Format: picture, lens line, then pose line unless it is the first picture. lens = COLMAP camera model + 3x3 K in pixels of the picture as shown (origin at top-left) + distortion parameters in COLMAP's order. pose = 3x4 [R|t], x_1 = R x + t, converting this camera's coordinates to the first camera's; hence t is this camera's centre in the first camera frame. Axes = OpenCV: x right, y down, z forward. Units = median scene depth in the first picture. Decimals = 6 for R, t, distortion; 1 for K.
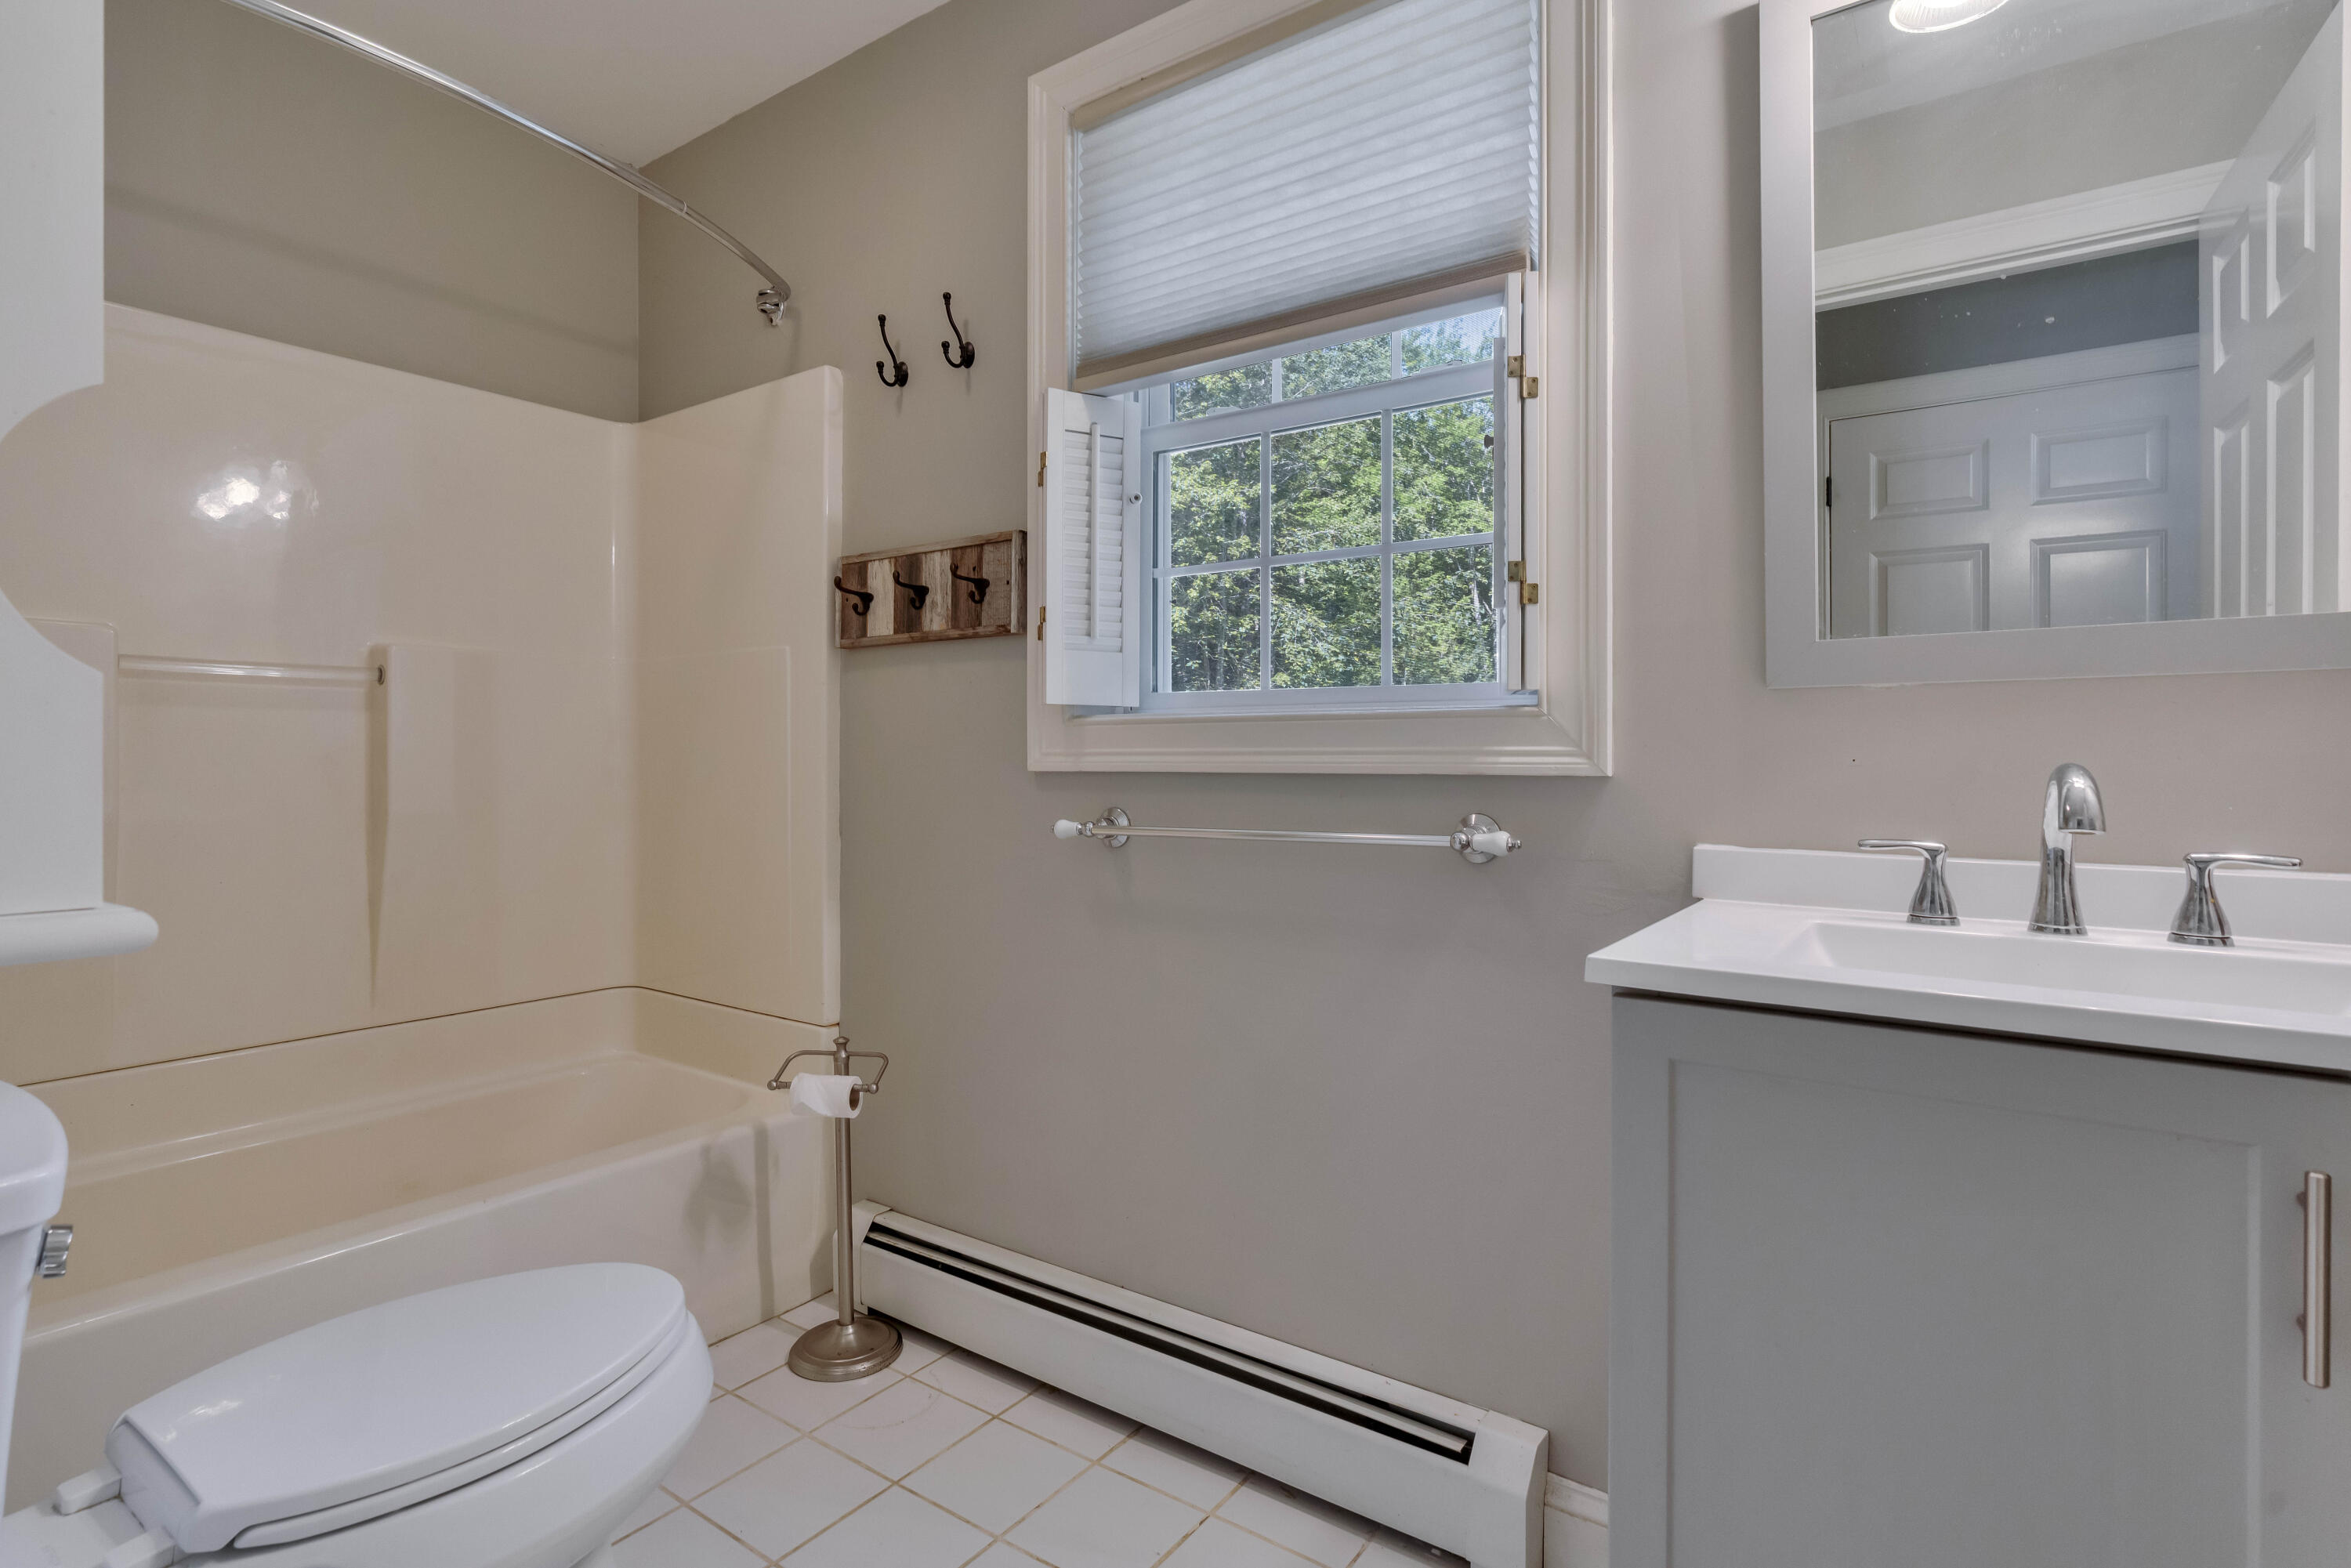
lens RADIAL K [[1131.4, 0, 1192.6], [0, 1131.4, 779.0], [0, 0, 1]] dist [-0.003720, 0.001781]
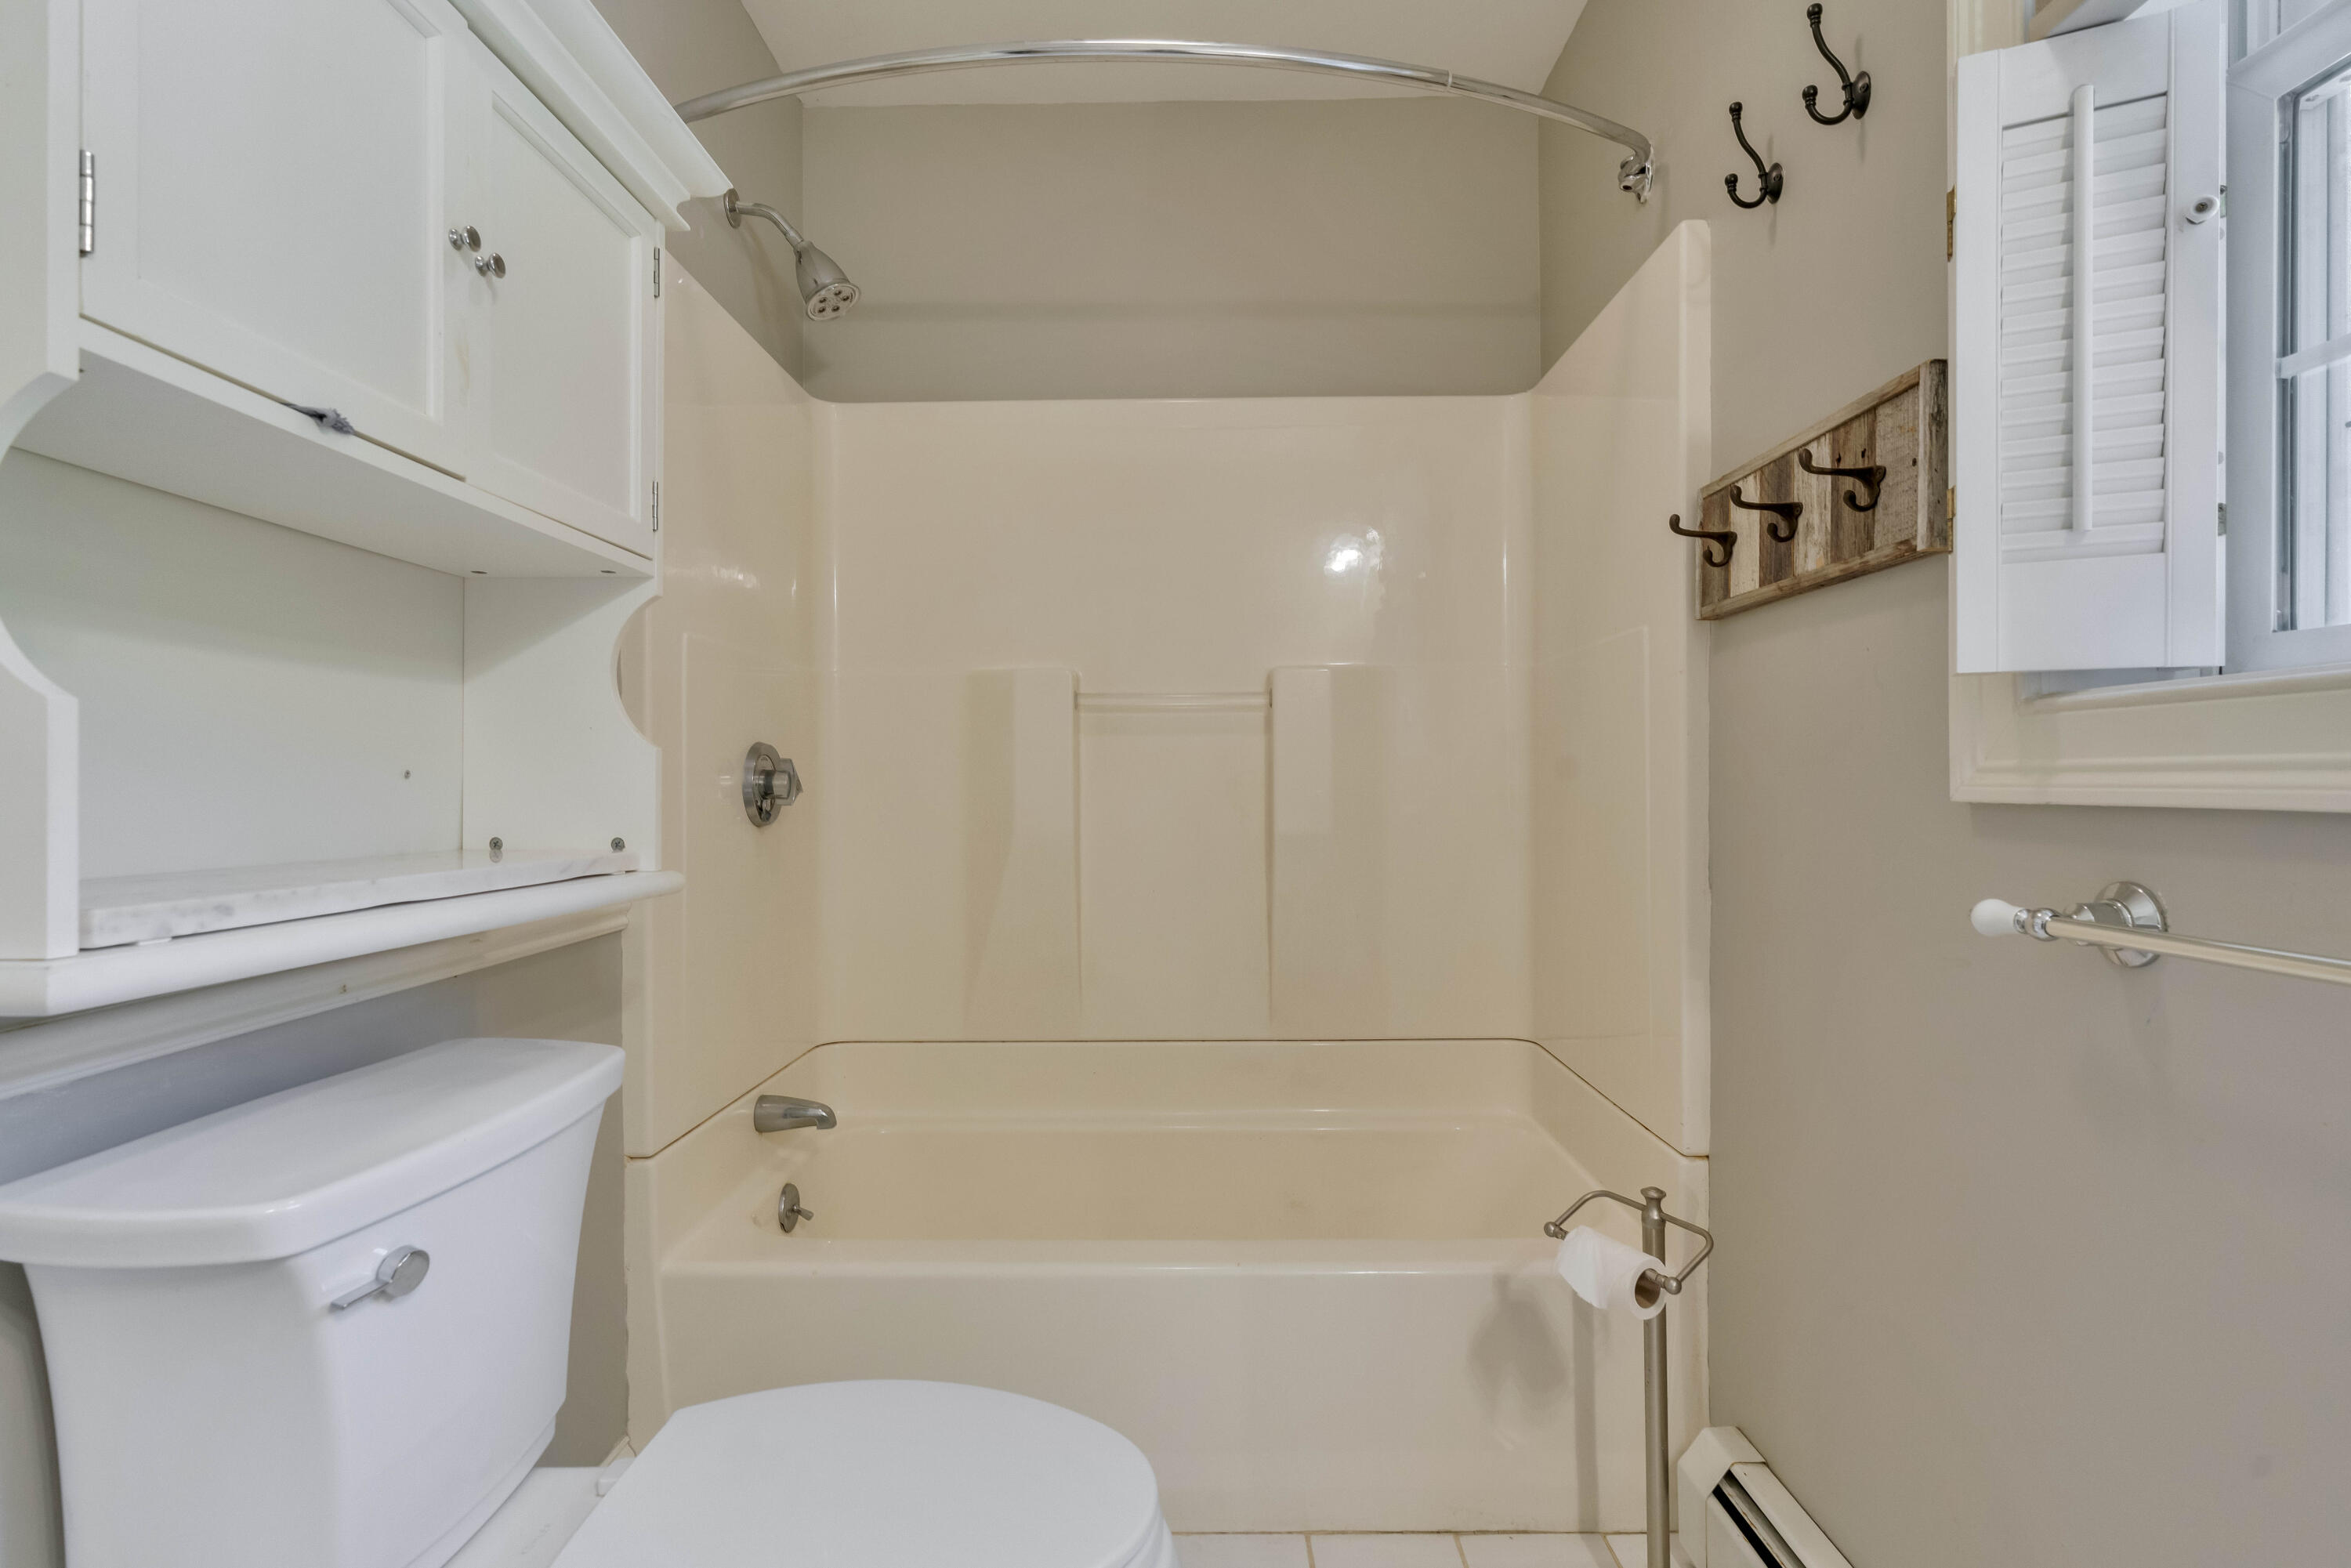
lens RADIAL K [[1131.4, 0, 1166.2], [0, 1131.4, 788.3], [0, 0, 1]] dist [-0.003720, 0.001781]
pose [[0.560740, 0.002919, -0.827987, 0.089098], [-0.007198, 0.999973, -0.001350, -0.009816], [0.827961, 0.006717, 0.560746, 0.377928]]
